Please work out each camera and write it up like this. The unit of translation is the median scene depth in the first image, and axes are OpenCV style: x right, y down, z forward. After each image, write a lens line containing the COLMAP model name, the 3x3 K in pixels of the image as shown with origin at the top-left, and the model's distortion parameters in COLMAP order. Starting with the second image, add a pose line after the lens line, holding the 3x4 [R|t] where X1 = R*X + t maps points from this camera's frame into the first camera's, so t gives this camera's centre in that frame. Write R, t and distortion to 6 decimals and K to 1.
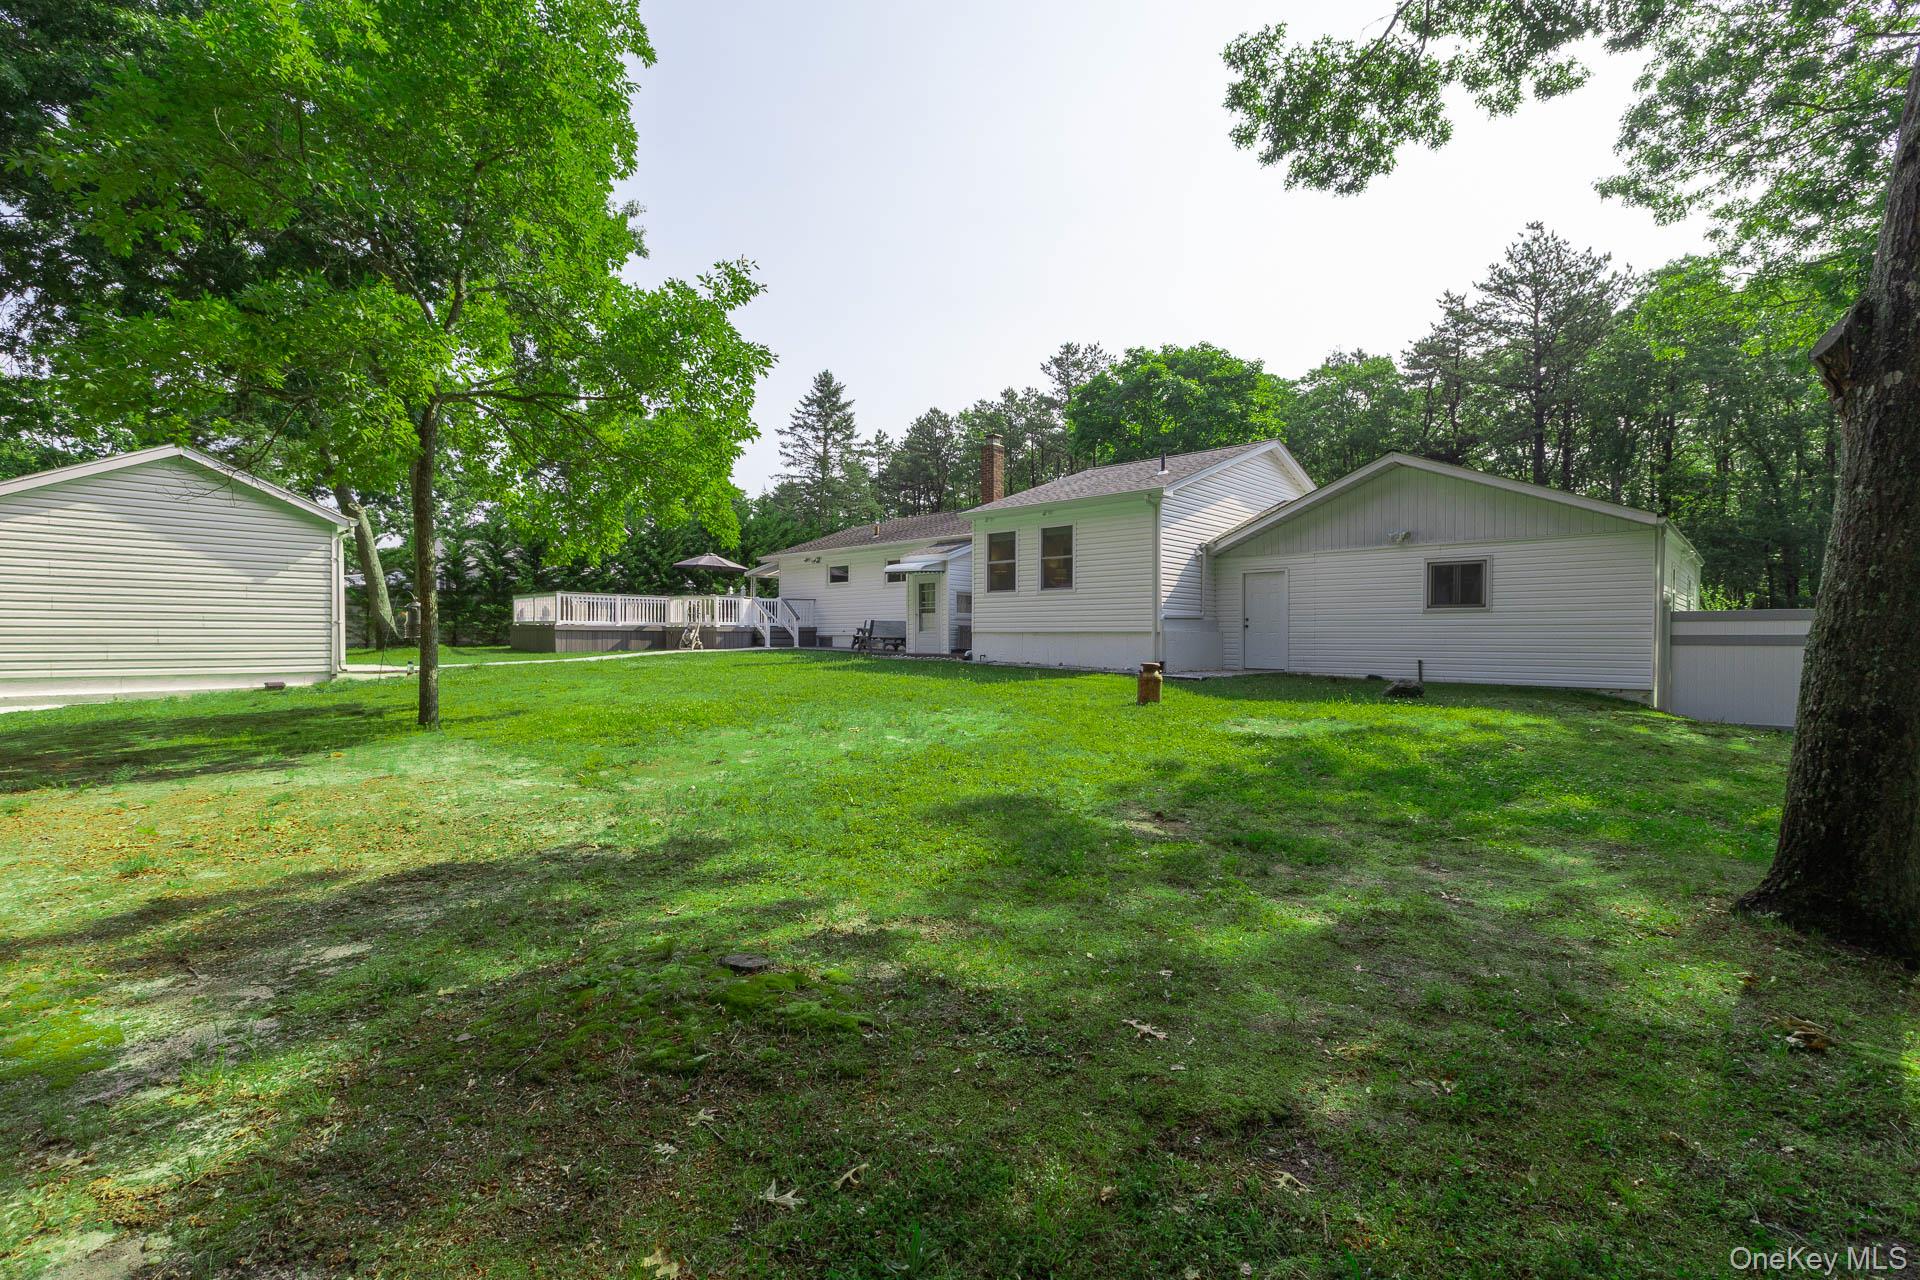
lens RADIAL K [[854.9, 0, 967.1], [0, 854.9, 647.5], [0, 0, 1]] dist [0.000541, 0.000376]
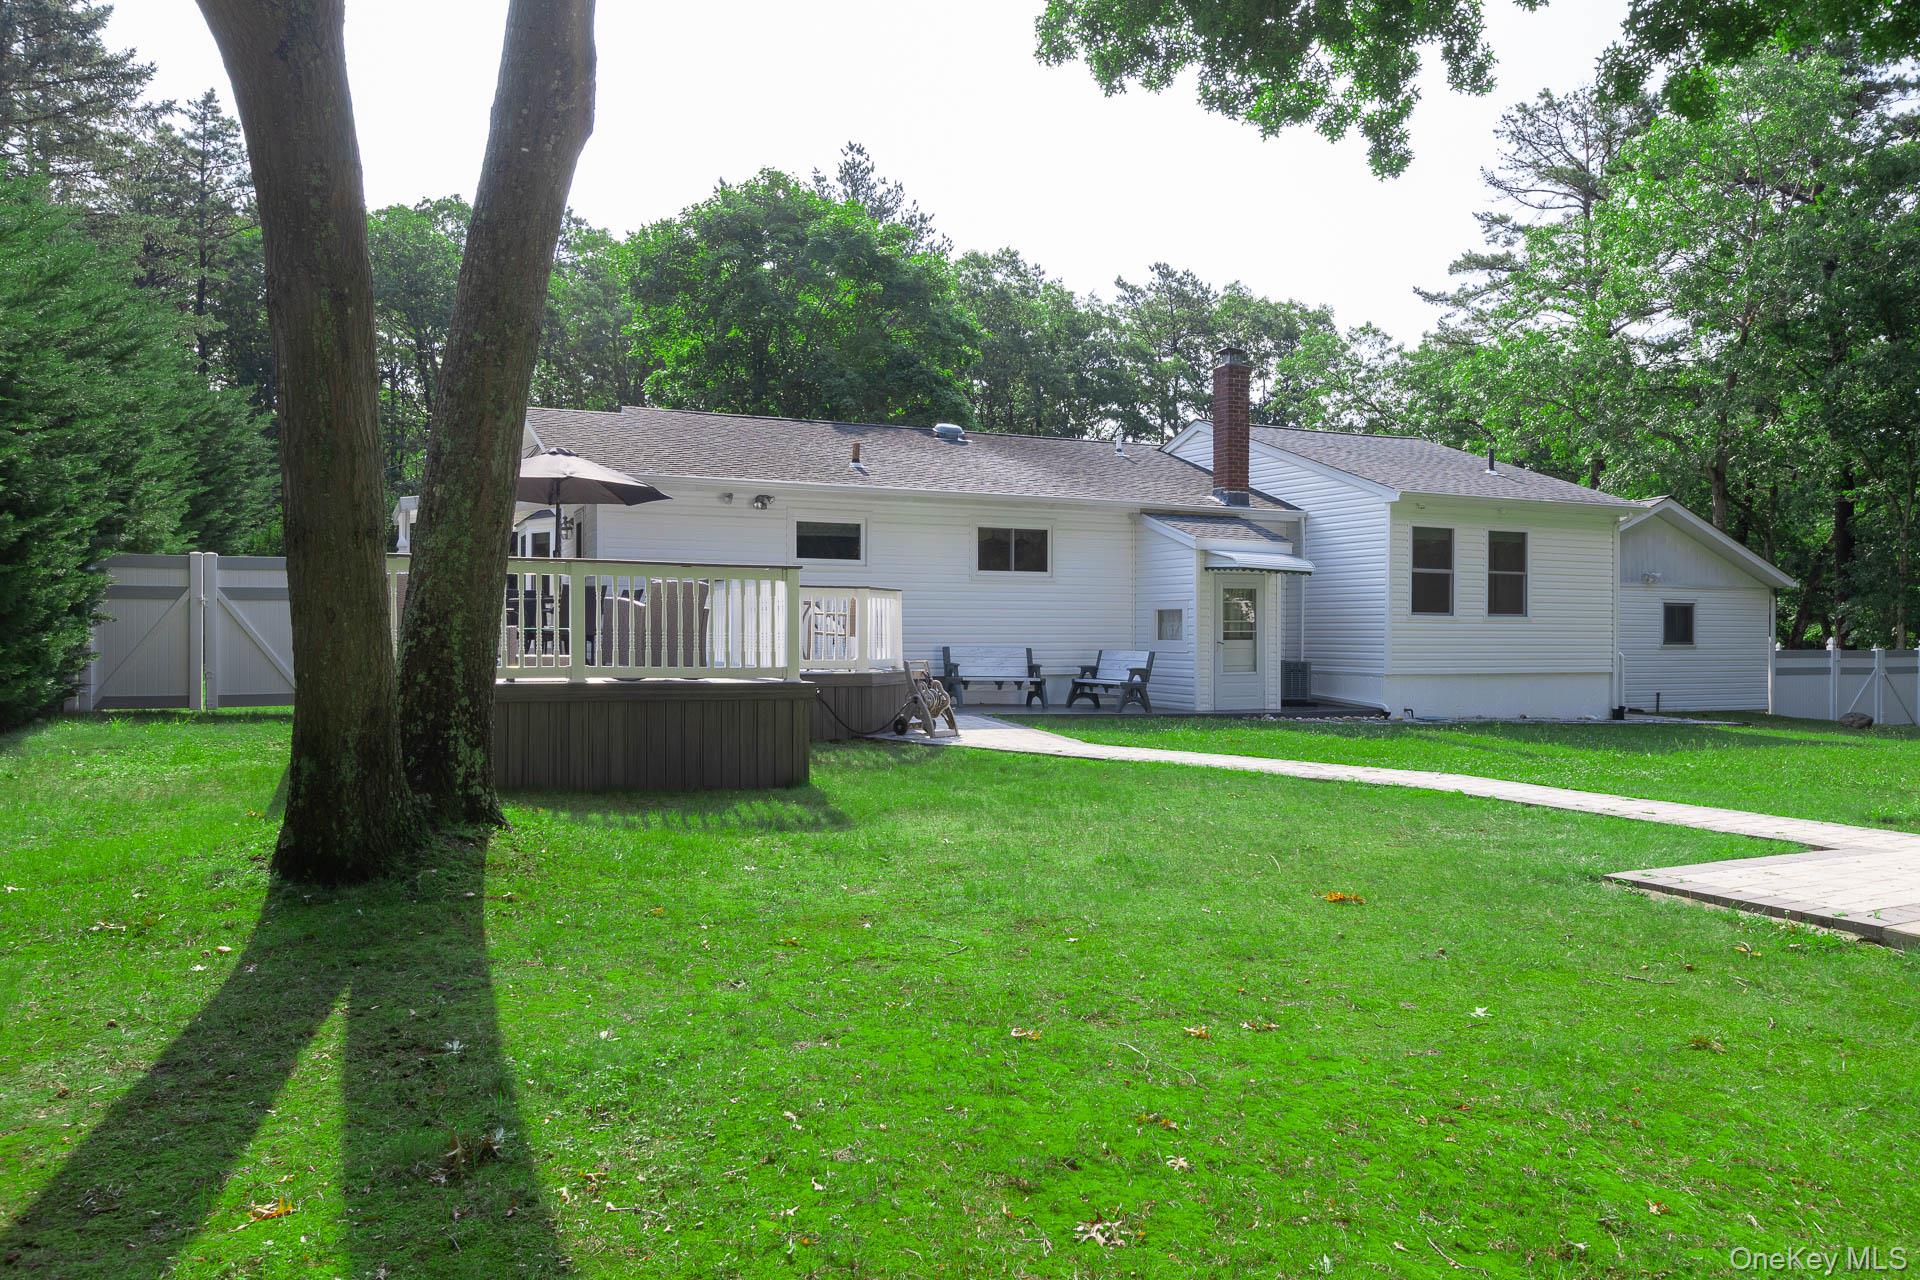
lens RADIAL K [[1323.9, 0, 960.0], [0, 1323.9, 640.0], [0, 0, 1]] dist [-0.000633, -0.000074]
pose [[0.376578, -0.006422, 0.926363, -0.946876], [0.005970, 0.999972, 0.004505, -0.045096], [-0.926366, 0.003834, 0.376605, 0.832037]]
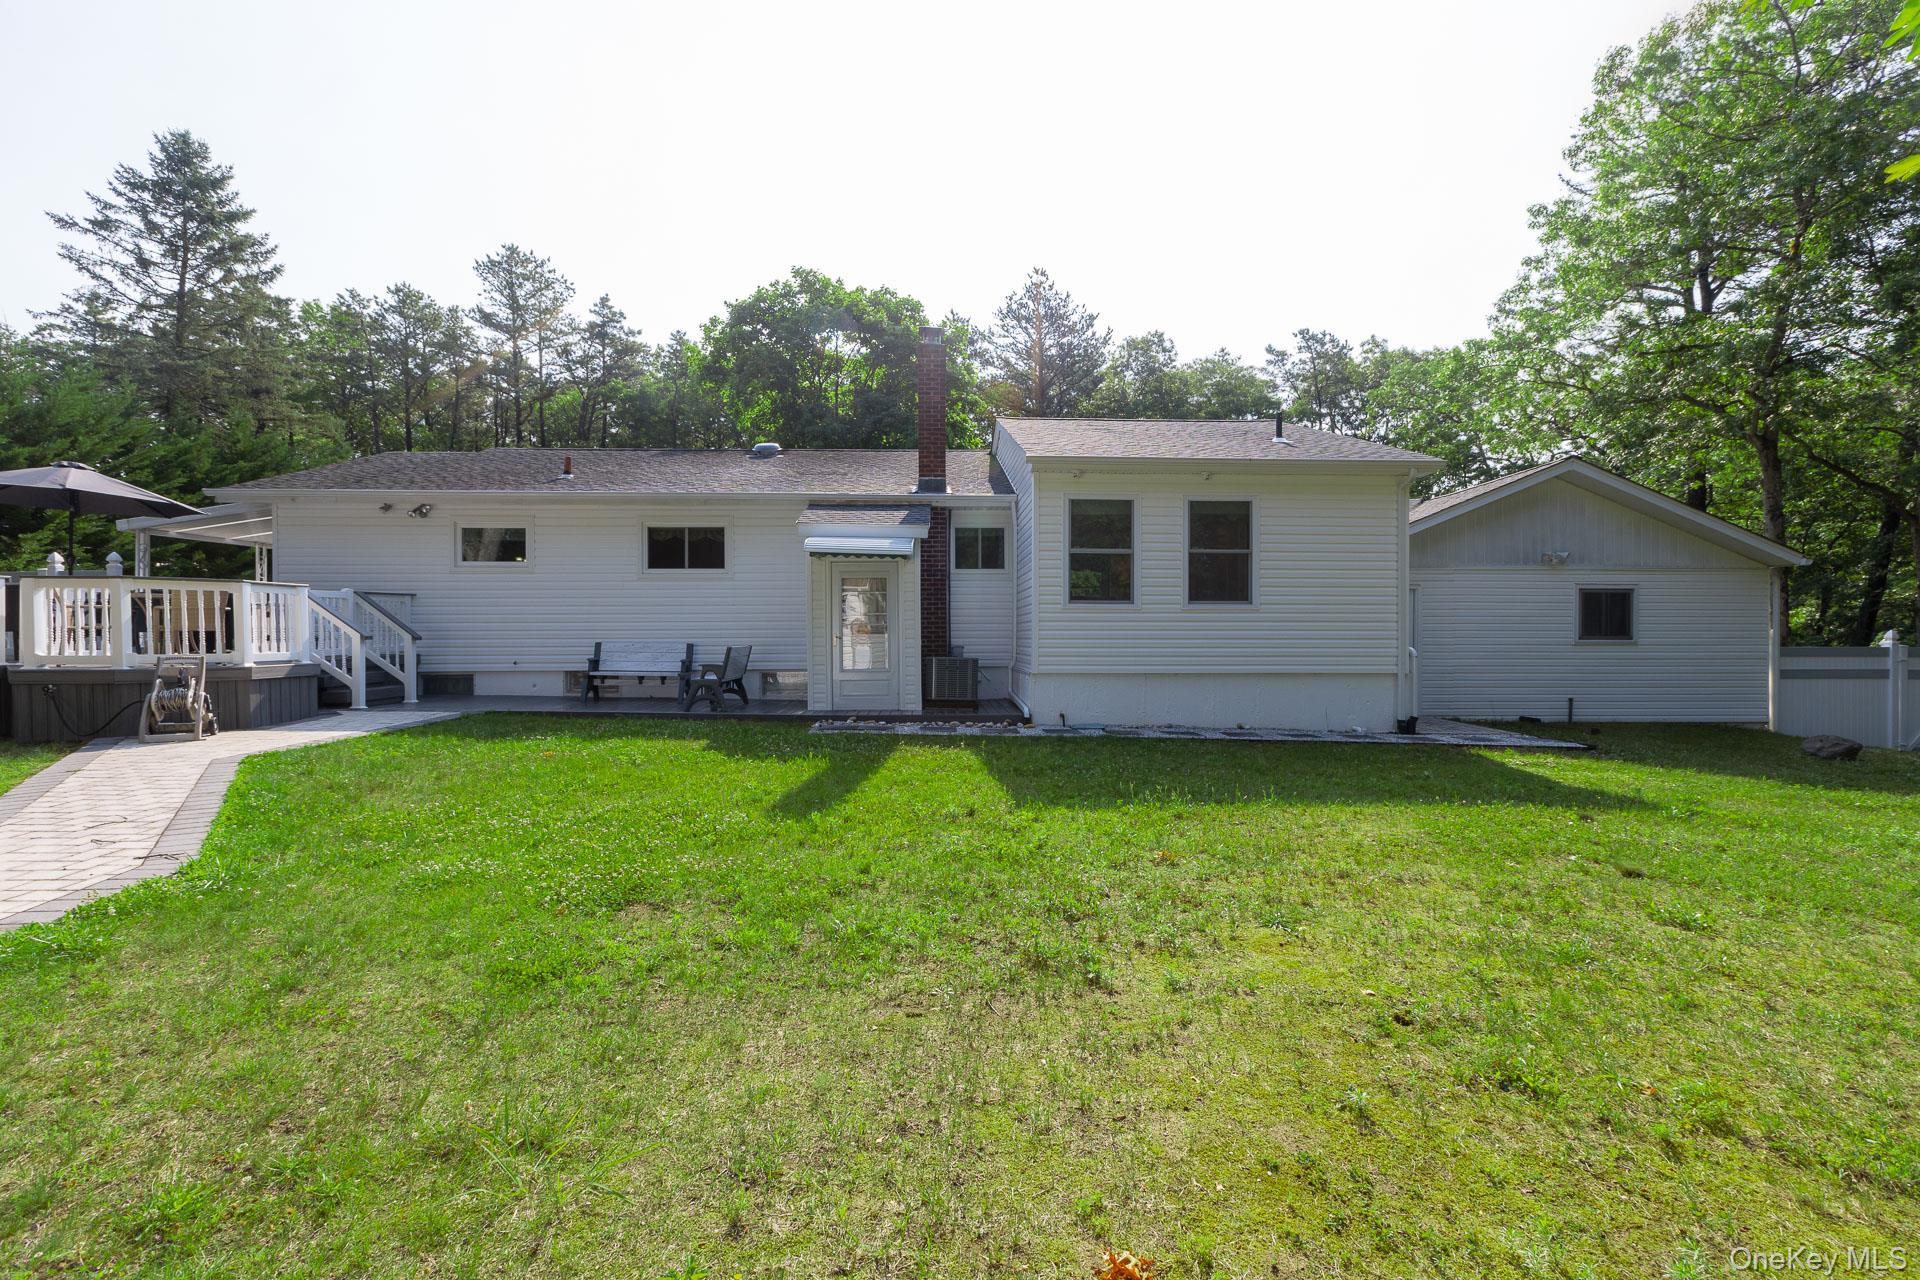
lens RADIAL K [[854.9, 0, 967.1], [0, 854.9, 647.5], [0, 0, 1]] dist [0.000541, 0.000376]
pose [[0.699220, -0.012316, 0.714801, -0.380686], [0.009563, 0.999923, 0.007874, -0.035334], [-0.714843, 0.001330, 0.699284, 0.578653]]
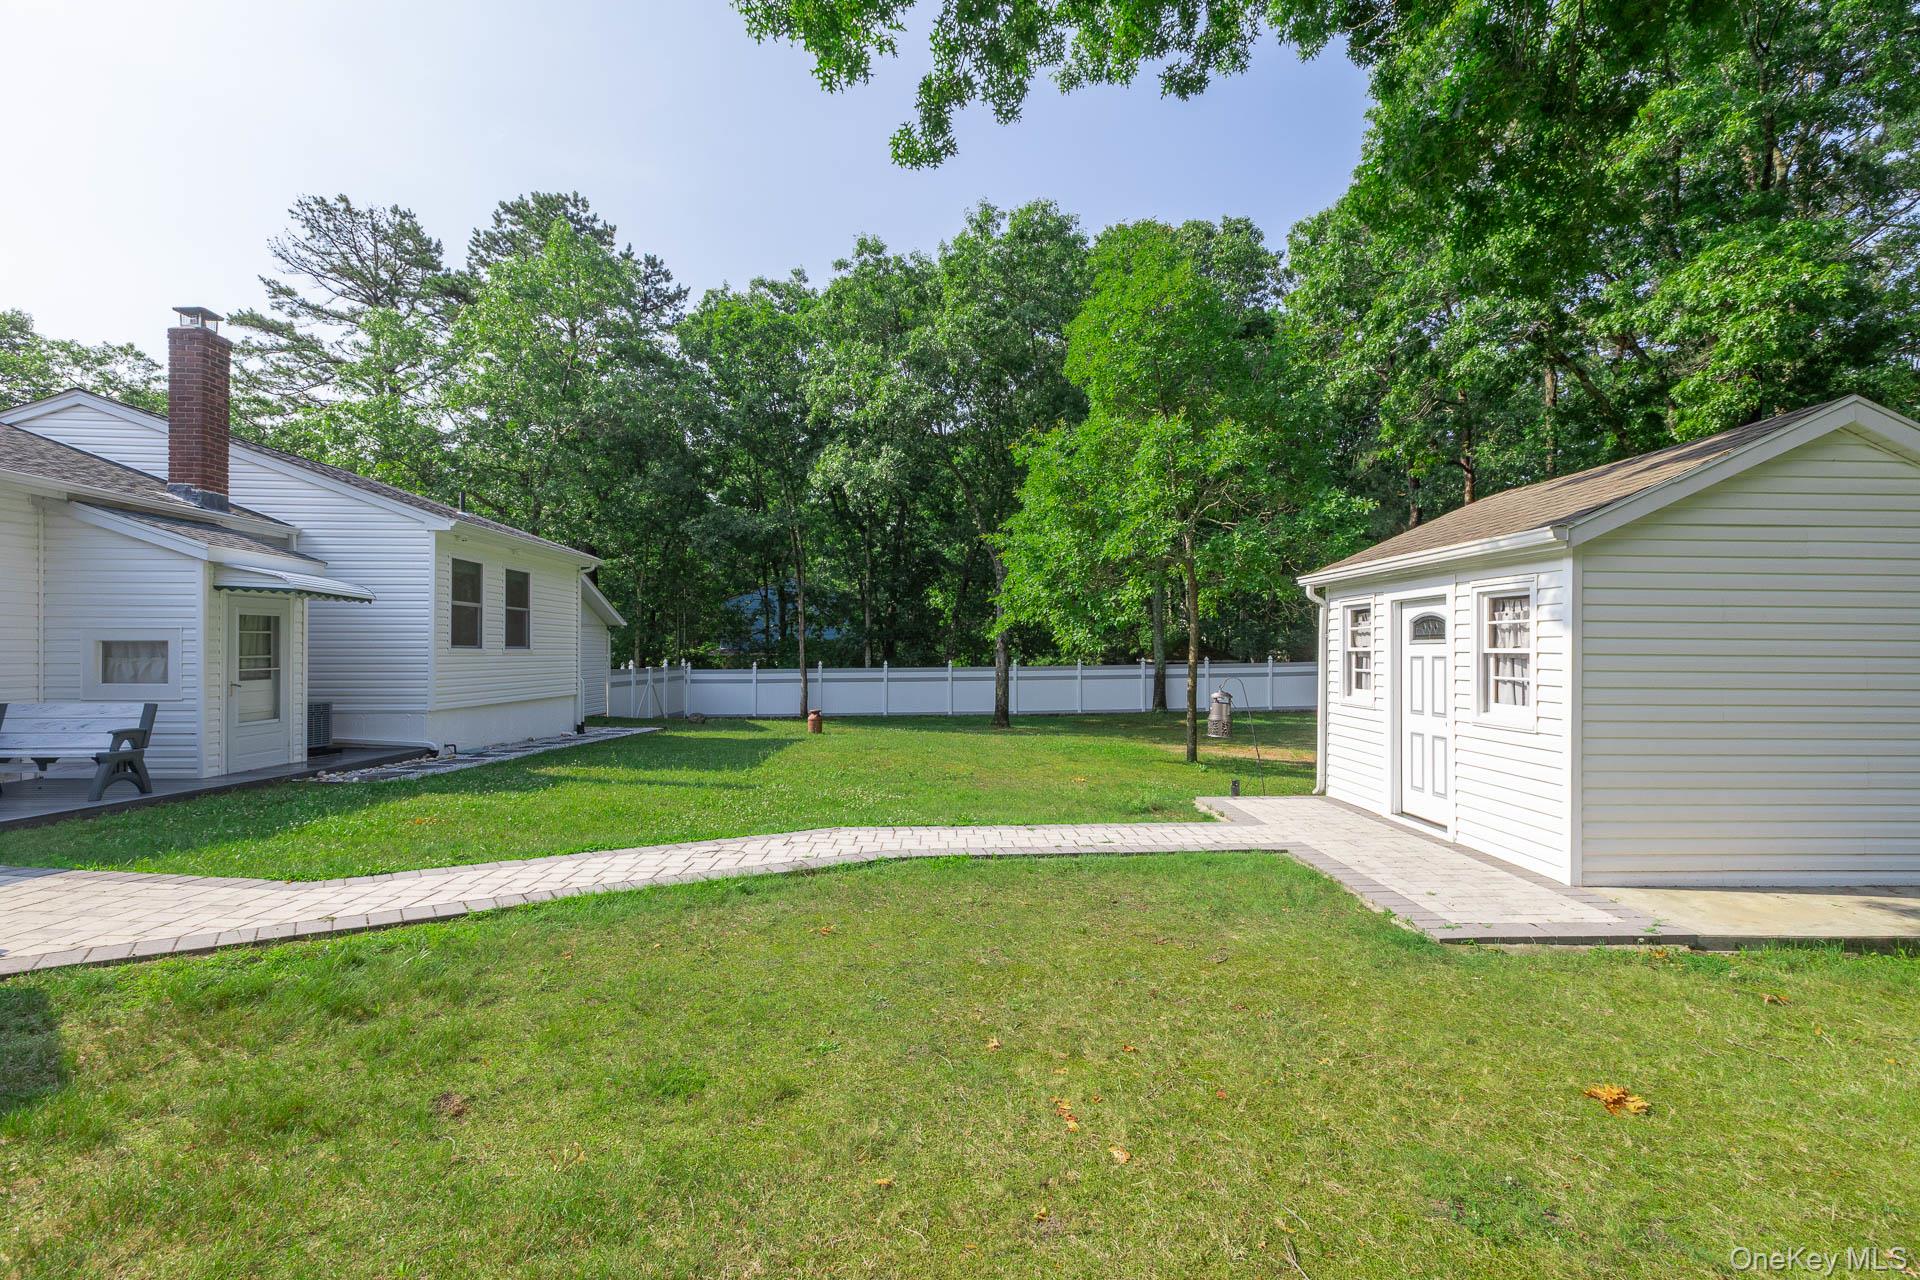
lens RADIAL K [[854.9, 0, 967.1], [0, 854.9, 647.5], [0, 0, 1]] dist [0.000541, 0.000376]
pose [[-0.703536, -0.002461, 0.710655, -0.637975], [0.001826, 0.999984, 0.005270, -0.059093], [-0.710657, 0.005005, -0.703520, 1.046784]]
